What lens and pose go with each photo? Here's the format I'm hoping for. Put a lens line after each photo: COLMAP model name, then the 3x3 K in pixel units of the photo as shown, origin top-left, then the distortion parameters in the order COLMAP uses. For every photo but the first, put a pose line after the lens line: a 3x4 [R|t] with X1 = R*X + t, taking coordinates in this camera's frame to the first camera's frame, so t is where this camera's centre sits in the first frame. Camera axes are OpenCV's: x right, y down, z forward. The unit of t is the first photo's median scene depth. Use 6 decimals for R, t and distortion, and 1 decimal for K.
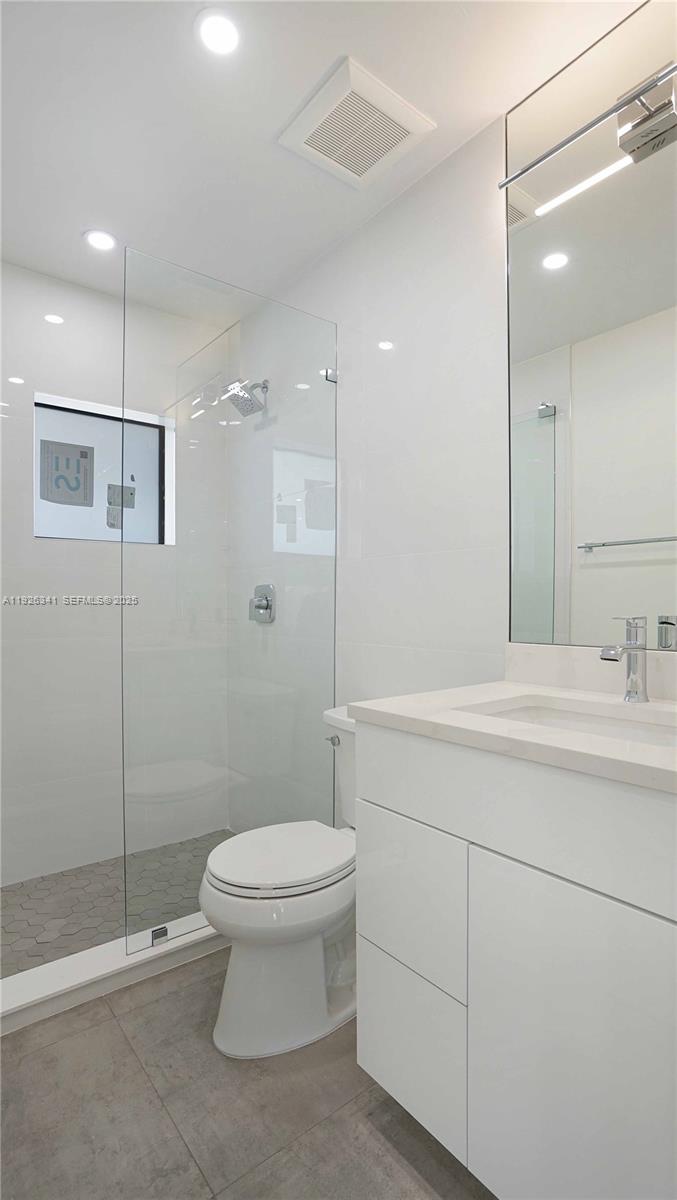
lens RADIAL K [[556.2, 0, 332.1], [0, 556.2, 608.0], [0, 0, 1]] dist [-0.065878, 0.024915]
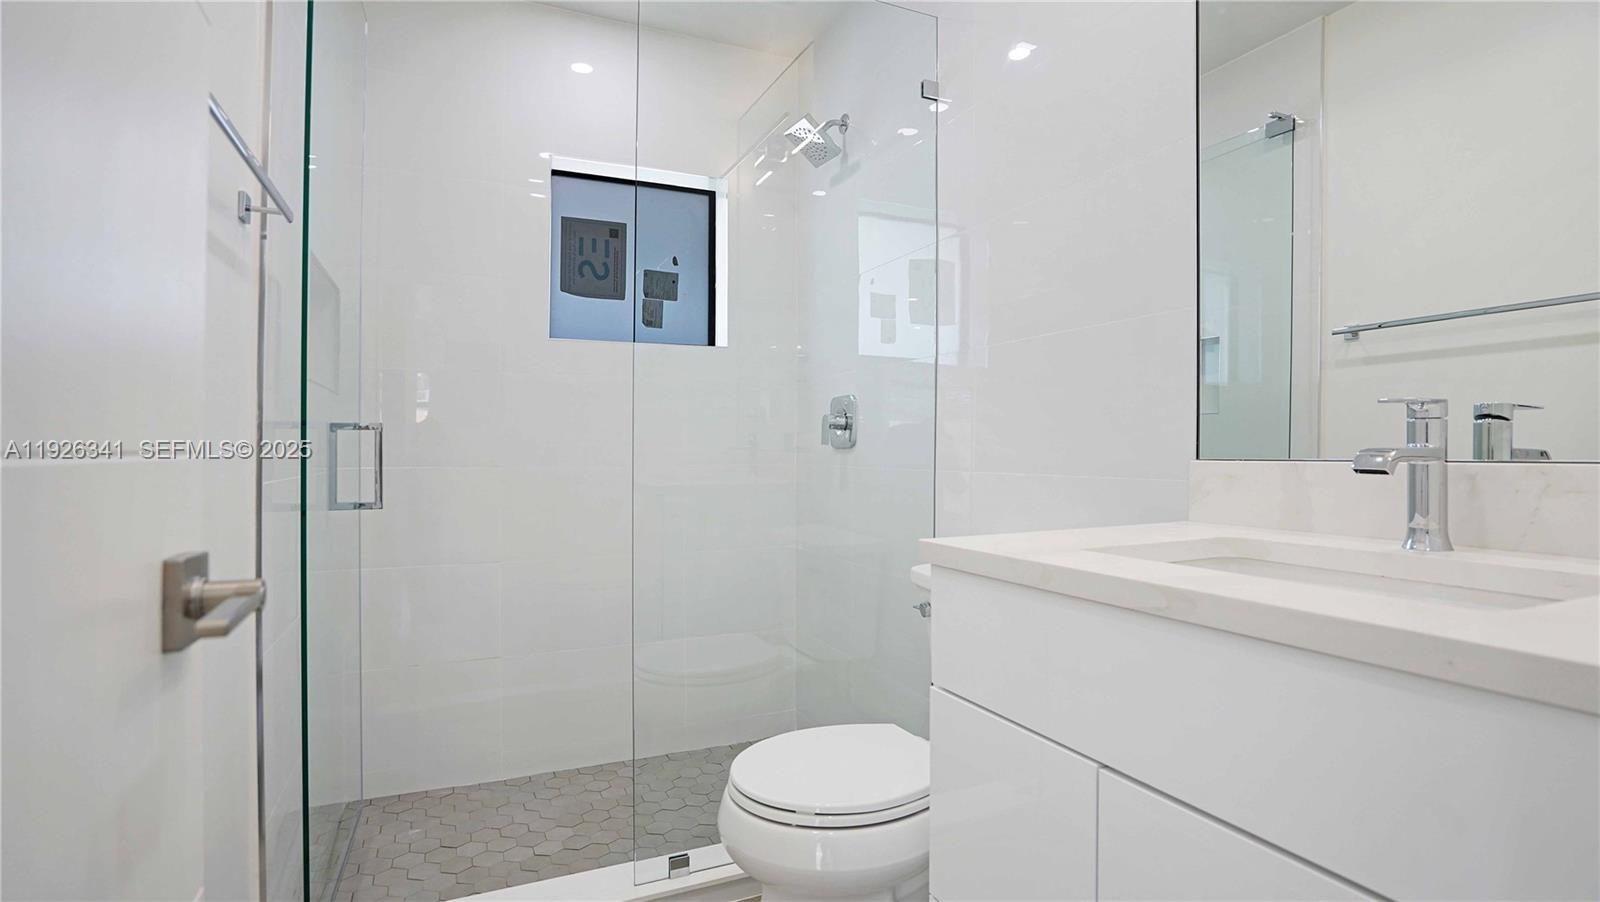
lens RADIAL K [[727.6, 0, 799.5], [0, 727.6, 451.5], [0, 0, 1]] dist [-0.038612, 0.000998]
pose [[0.972056, 0.002535, -0.234736, 0.046786], [-0.004454, 0.999961, -0.007645, 0.037994], [0.234708, 0.008476, 0.972029, 0.065996]]
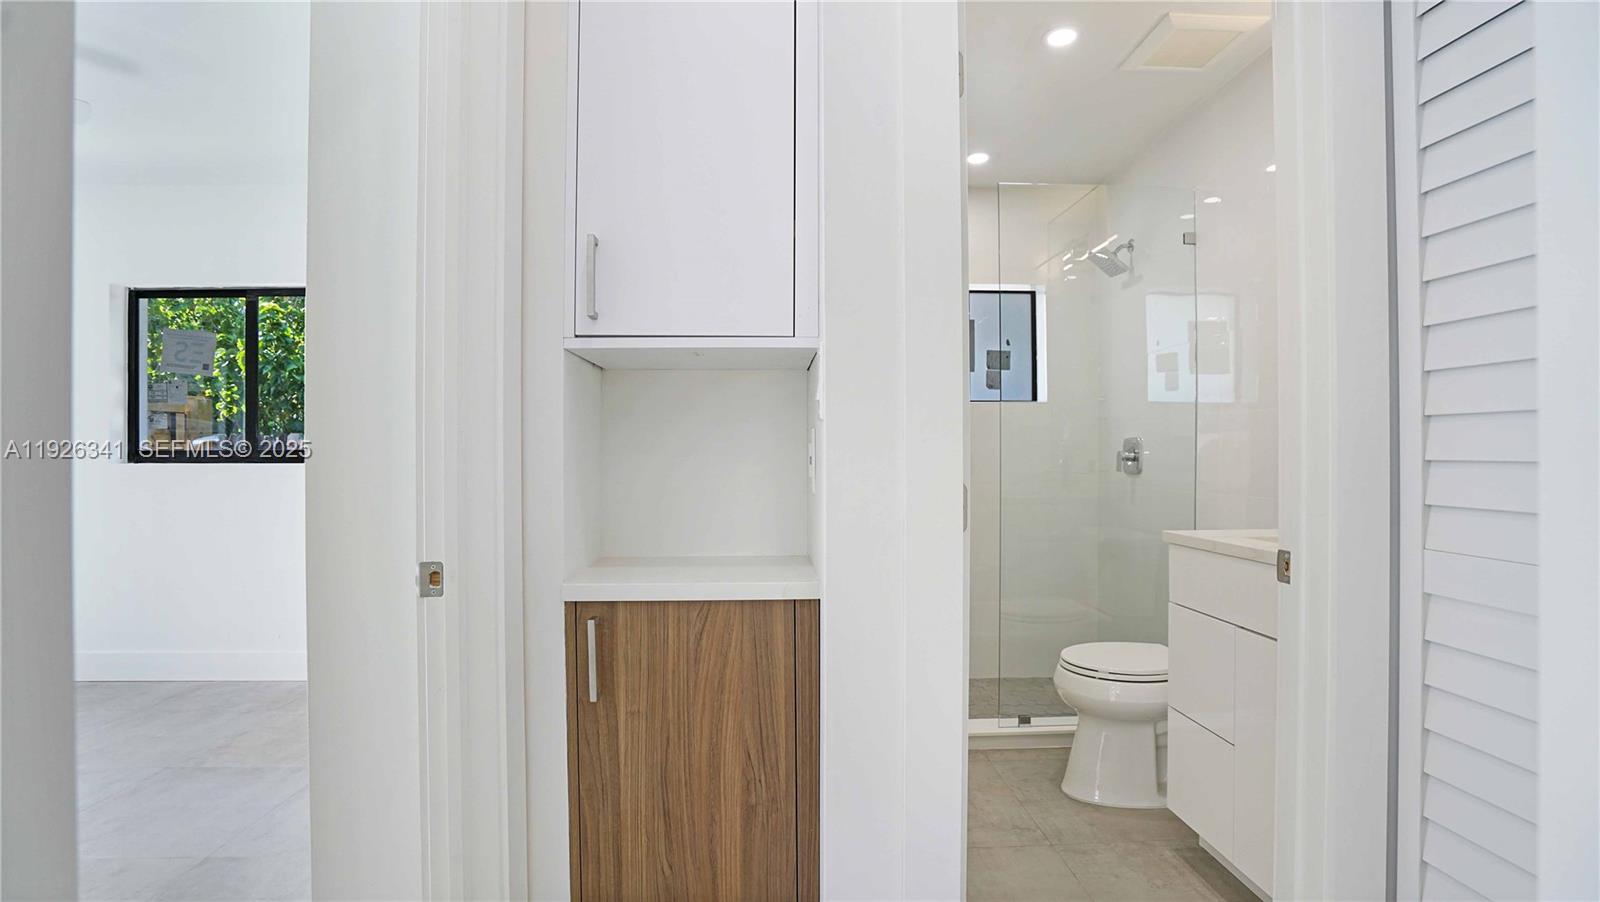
lens RADIAL K [[741.6, 0, 794.4], [0, 741.6, 453.4], [0, 0, 1]] dist [-0.065878, 0.024915]
pose [[0.806709, -0.003316, -0.590940, 0.180679], [-0.002170, 0.999961, -0.008574, 0.000585], [0.590945, 0.008199, 0.806670, -0.488109]]
